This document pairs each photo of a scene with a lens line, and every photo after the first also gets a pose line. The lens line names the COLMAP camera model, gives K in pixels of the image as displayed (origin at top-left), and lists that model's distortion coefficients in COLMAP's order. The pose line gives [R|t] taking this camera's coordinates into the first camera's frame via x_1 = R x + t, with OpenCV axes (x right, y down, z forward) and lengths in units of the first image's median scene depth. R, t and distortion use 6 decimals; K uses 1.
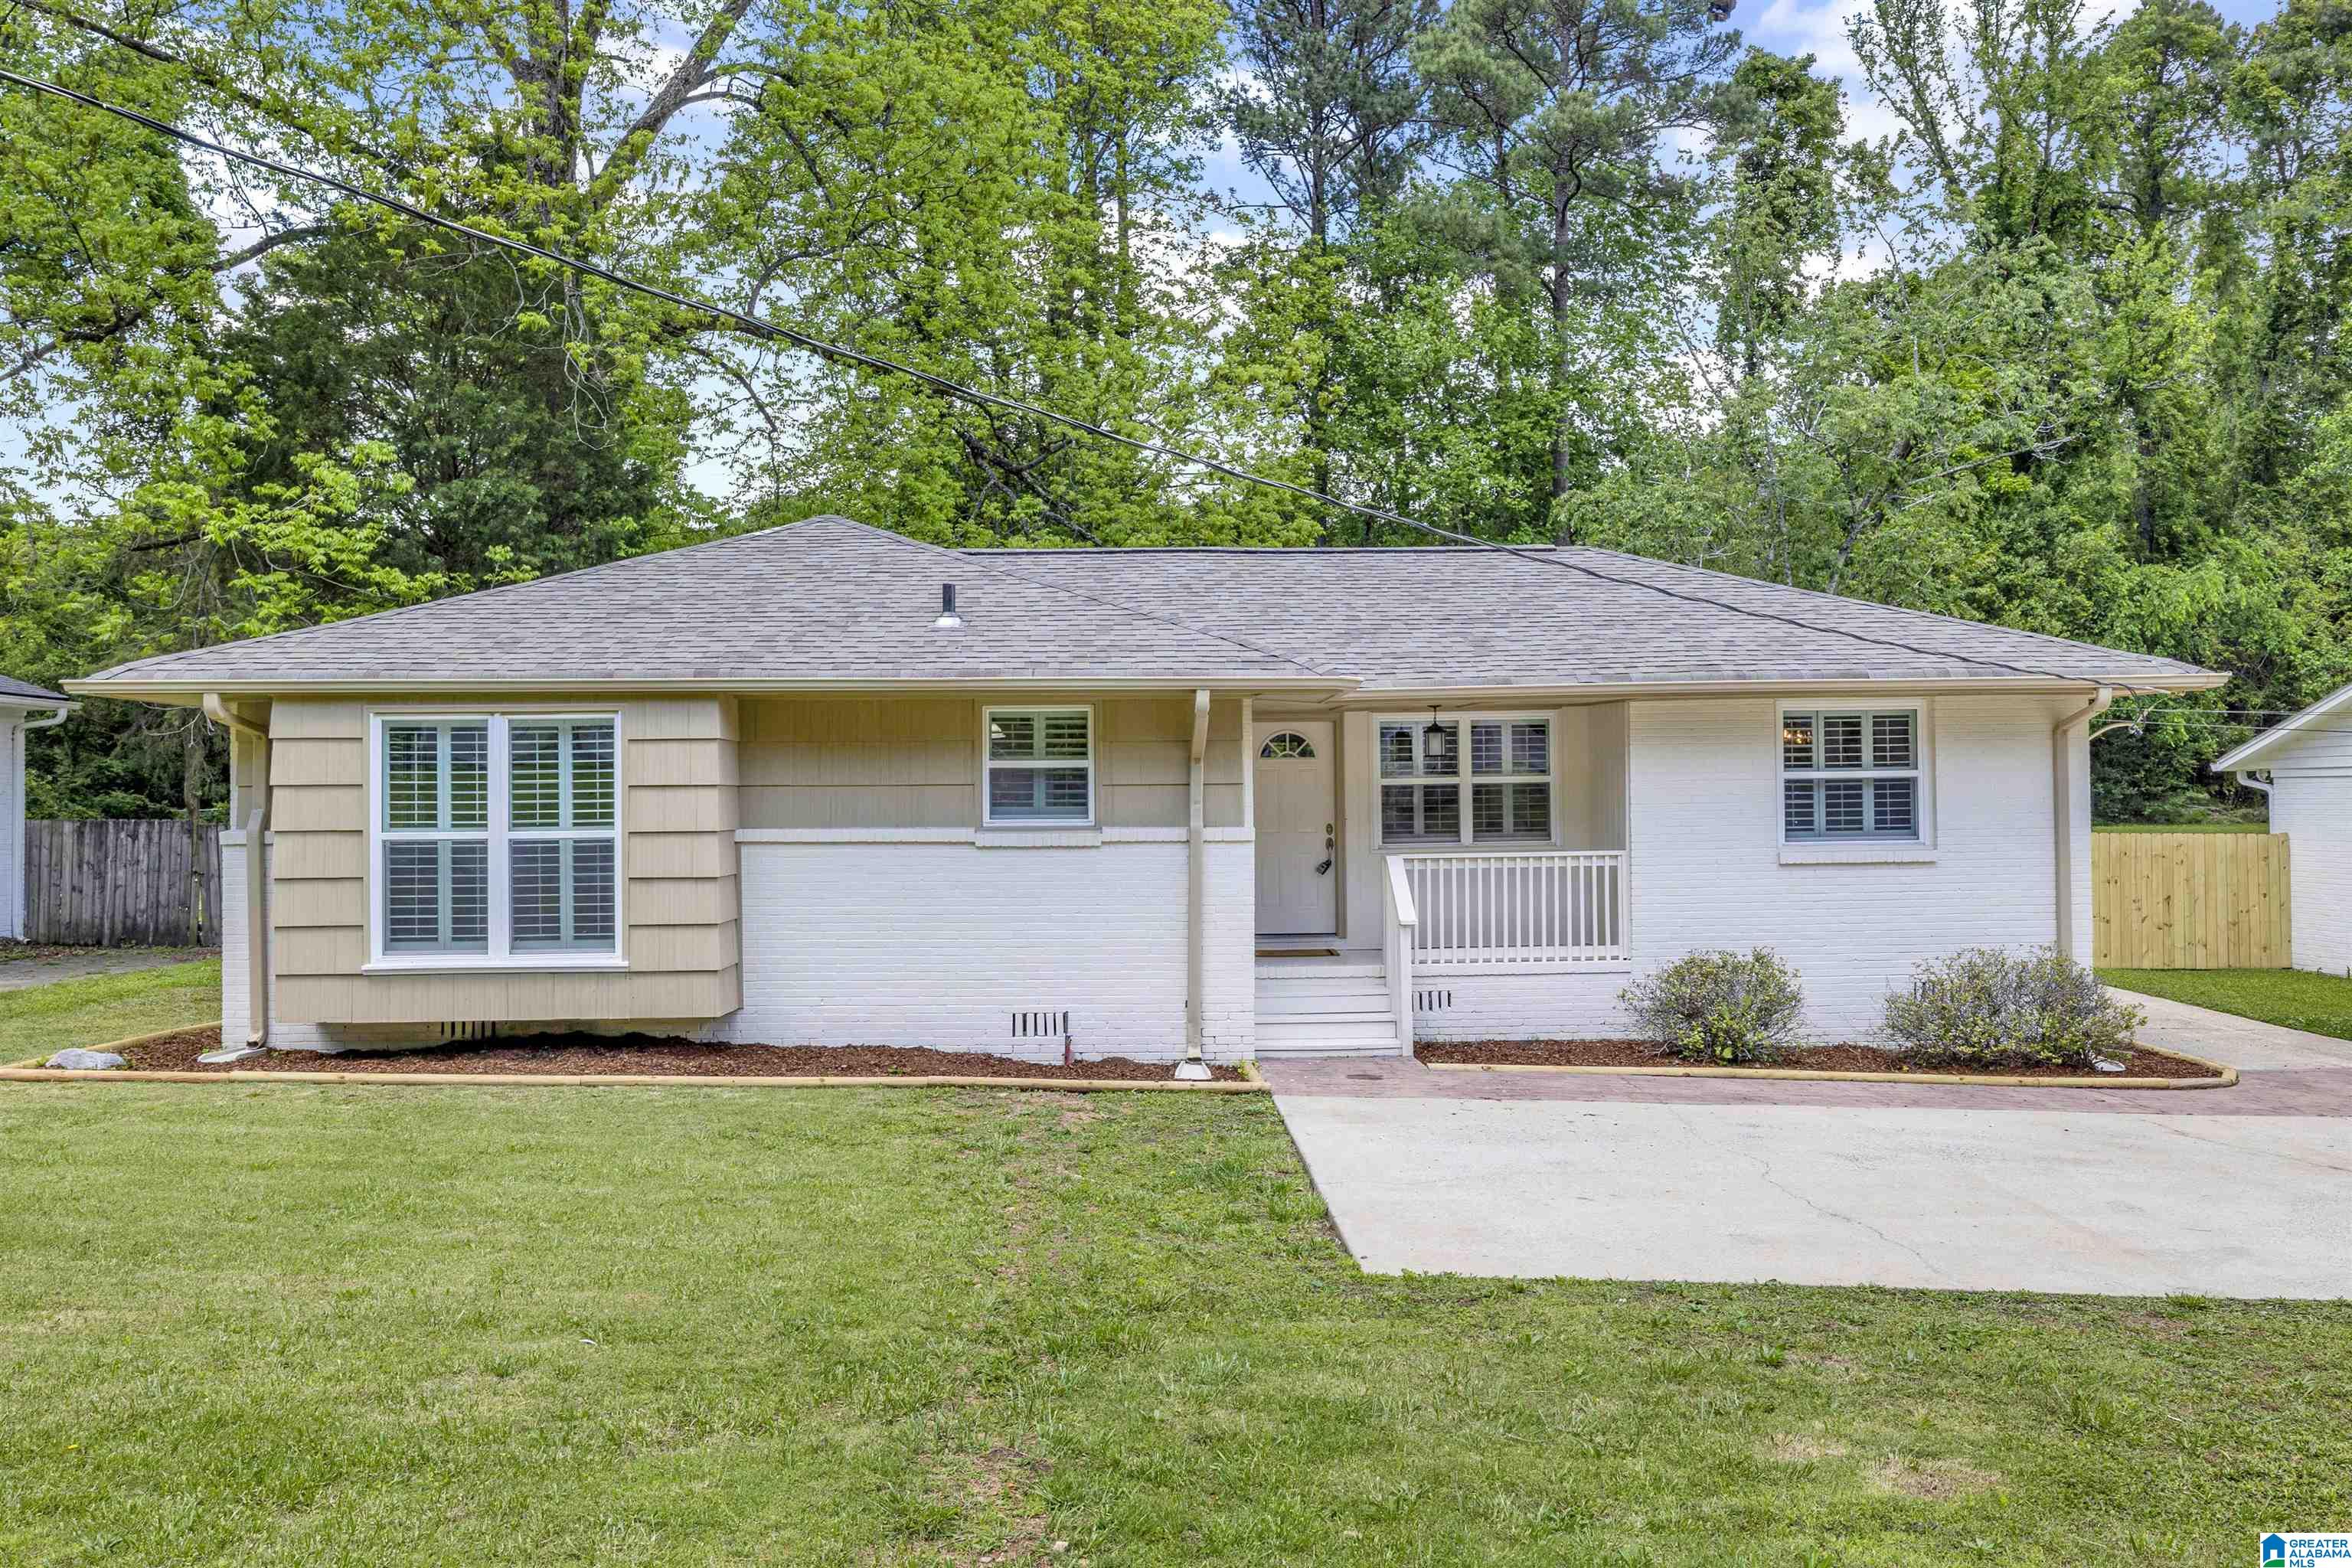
lens RADIAL K [[1806.8, 0, 1168.0], [0, 1806.8, 783.0], [0, 0, 1]] dist [-0.005484, -0.008016]
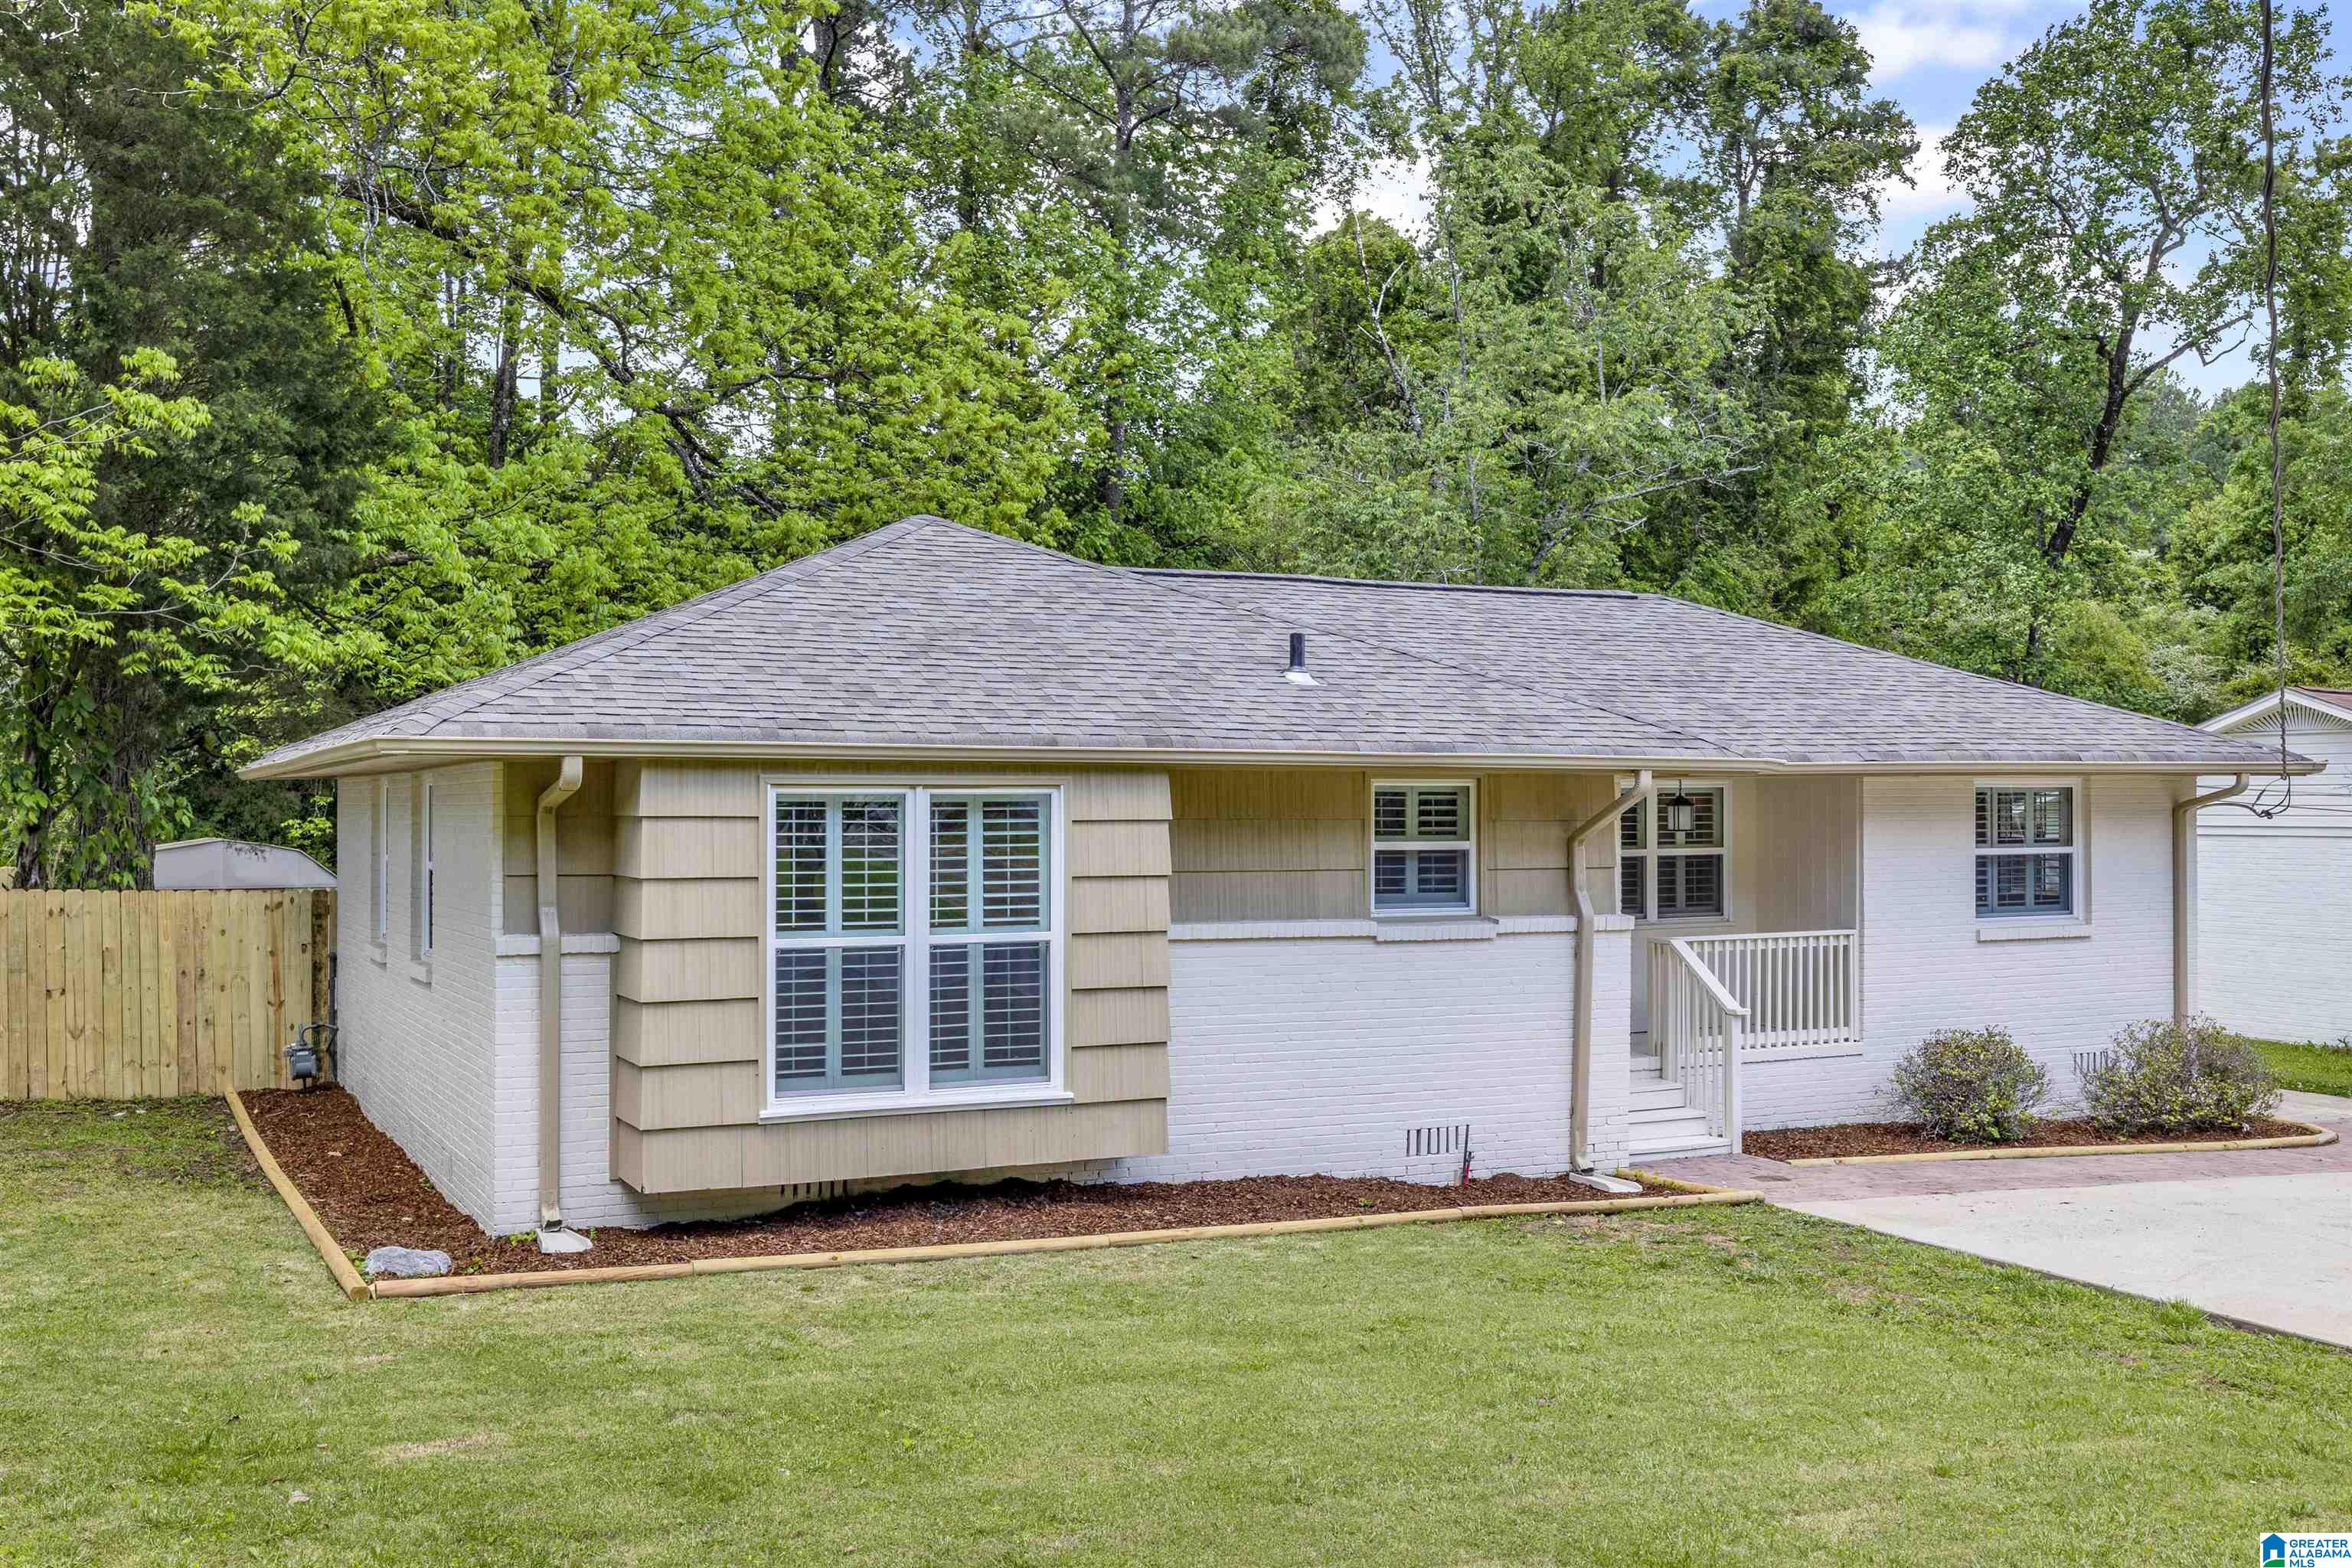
lens RADIAL K [[2320.4, 0, 1179.5], [0, 2320.4, 777.8], [0, 0, 1]] dist [0.010009, 0.000000]
pose [[0.904795, 0.013458, 0.425636, -0.664341], [-0.012502, 0.999909, -0.005039, -0.036547], [-0.425665, -0.000762, 0.904881, 0.025347]]
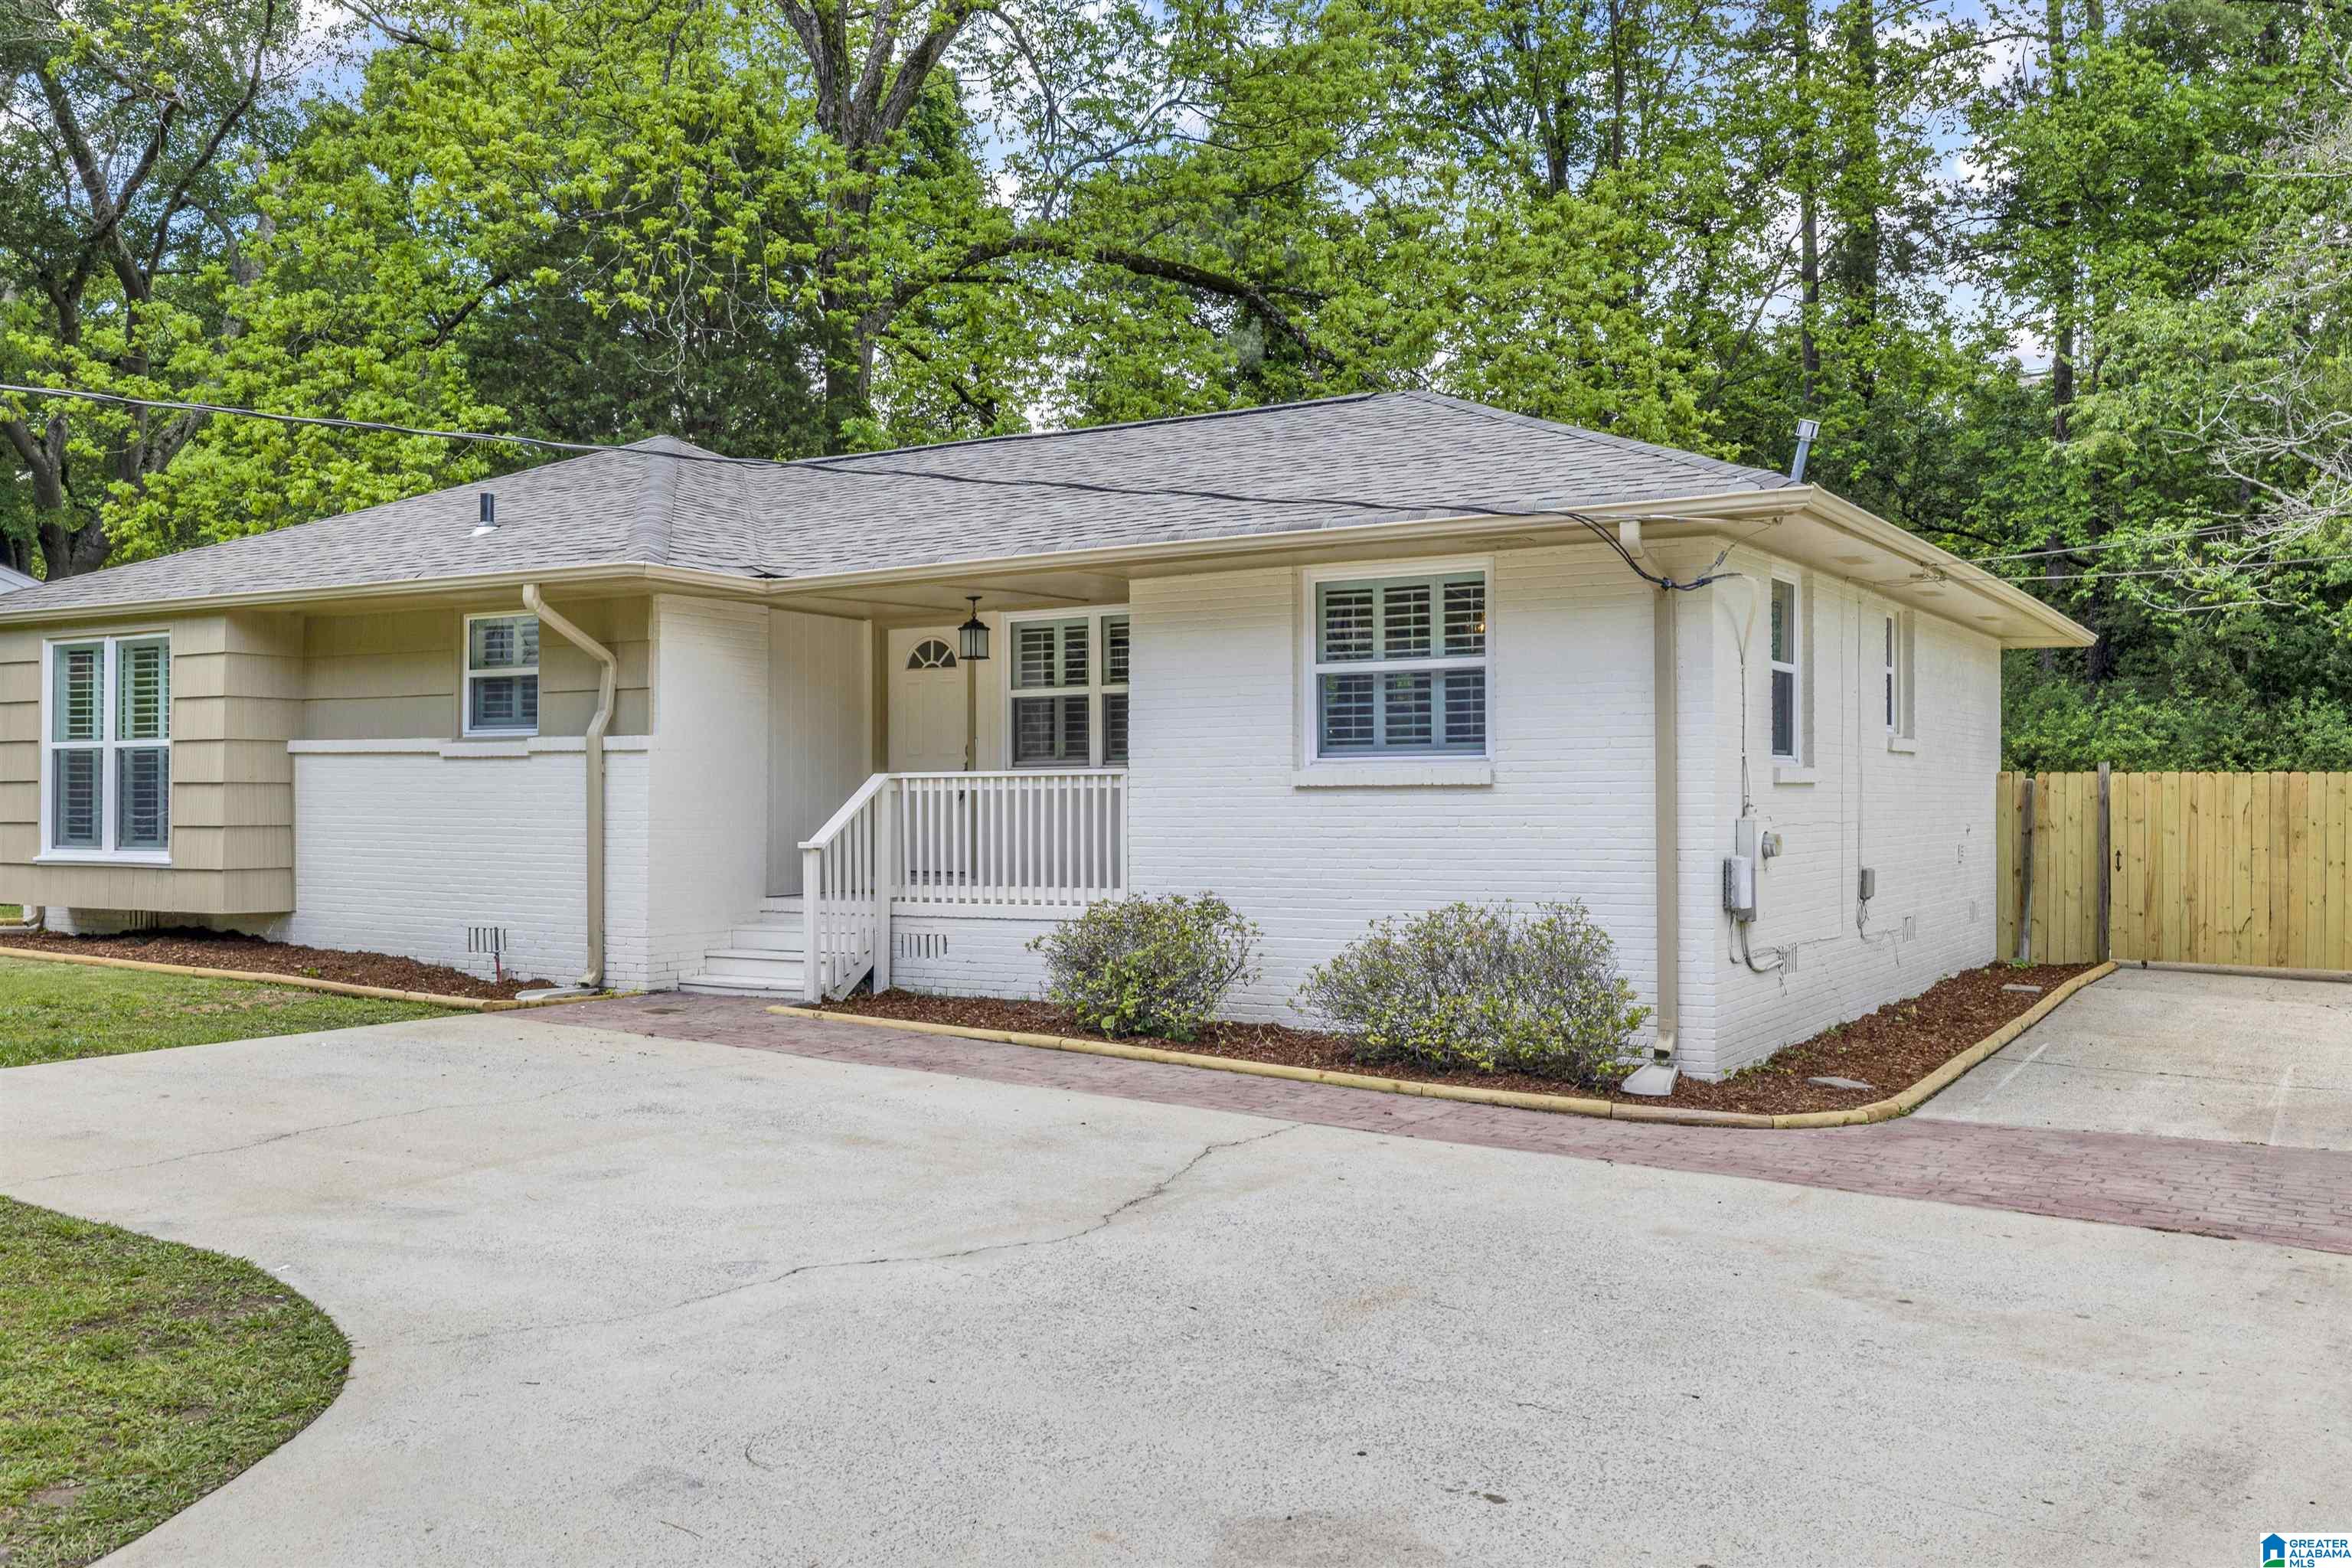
lens RADIAL K [[1928.6, 0, 1175.9], [0, 1928.6, 799.2], [0, 0, 1]] dist [0.006656, 0.006023]
pose [[0.843197, 0.009491, -0.537521, 0.789818], [-0.001776, 0.999888, 0.014868, 0.041538], [0.537601, -0.011582, 0.843120, 0.324160]]
